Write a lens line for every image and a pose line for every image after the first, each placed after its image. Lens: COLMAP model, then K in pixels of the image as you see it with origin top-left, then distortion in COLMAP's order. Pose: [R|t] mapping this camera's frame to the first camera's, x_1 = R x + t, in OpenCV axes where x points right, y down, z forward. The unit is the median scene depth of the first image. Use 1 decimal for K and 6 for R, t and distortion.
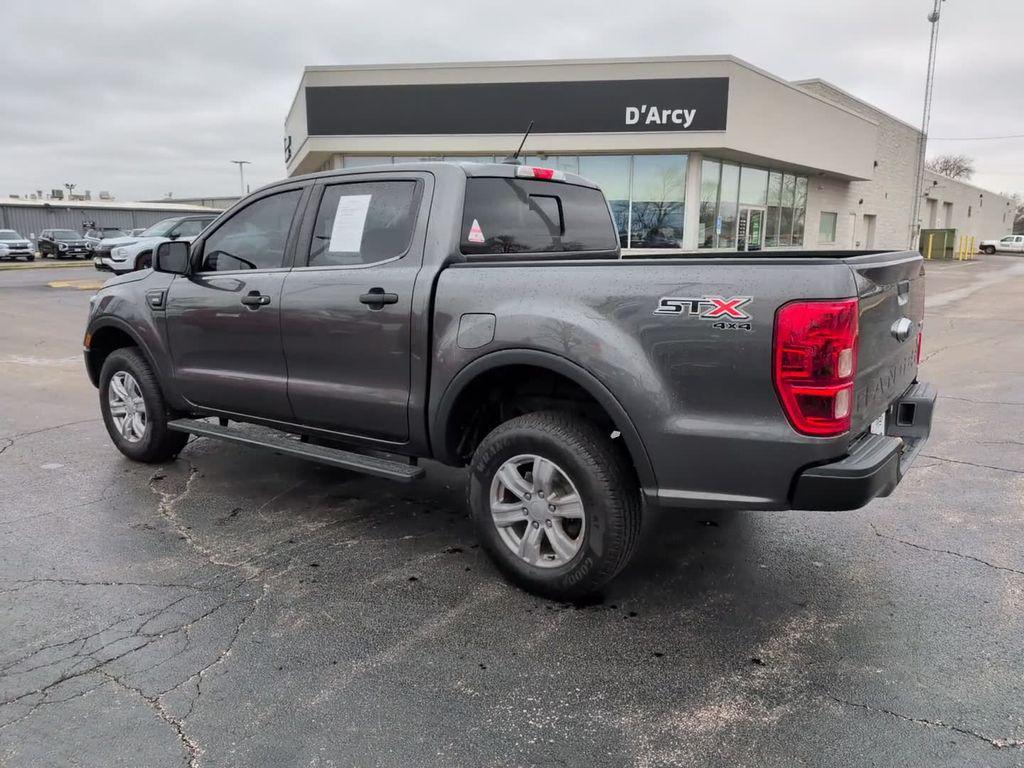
lens RADIAL K [[743.4, 0, 530.9], [0, 743.4, 360.0], [0, 0, 1]] dist [0.082181, -0.126815]
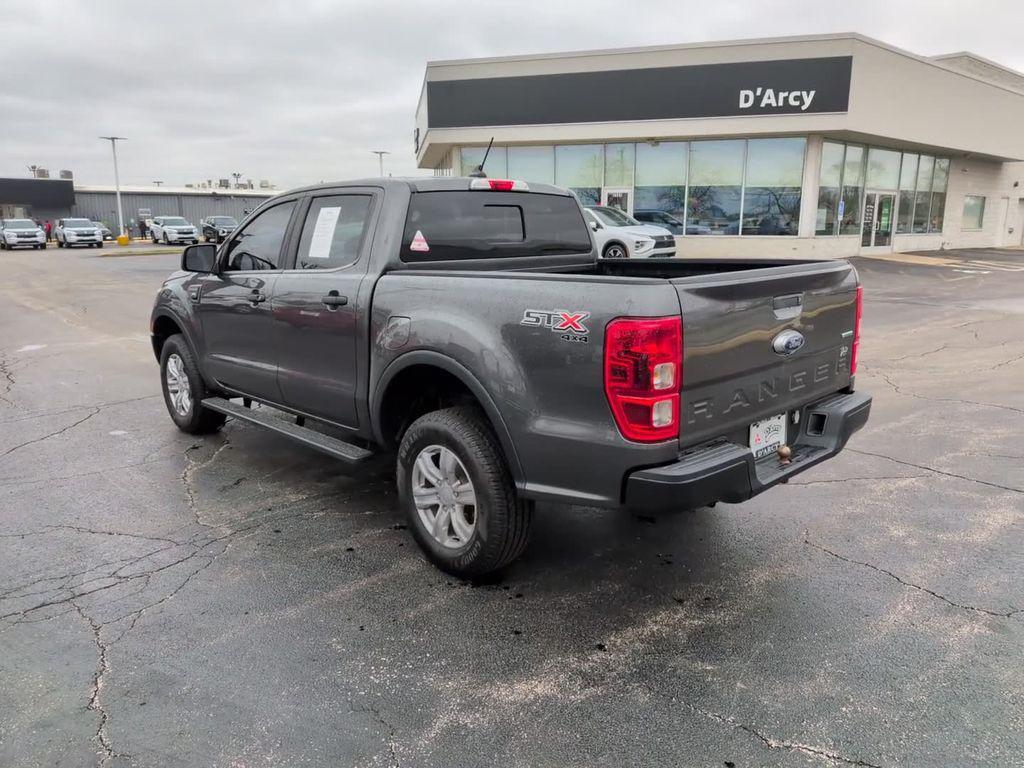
lens RADIAL K [[745.0, 0, 534.8], [0, 745.0, 351.9], [0, 0, 1]] dist [0.086386, -0.142481]
pose [[0.983230, 0.029994, -0.179887, 0.255500], [-0.027962, 0.999513, 0.013826, -0.024262], [0.180214, -0.008564, 0.983590, -0.052777]]
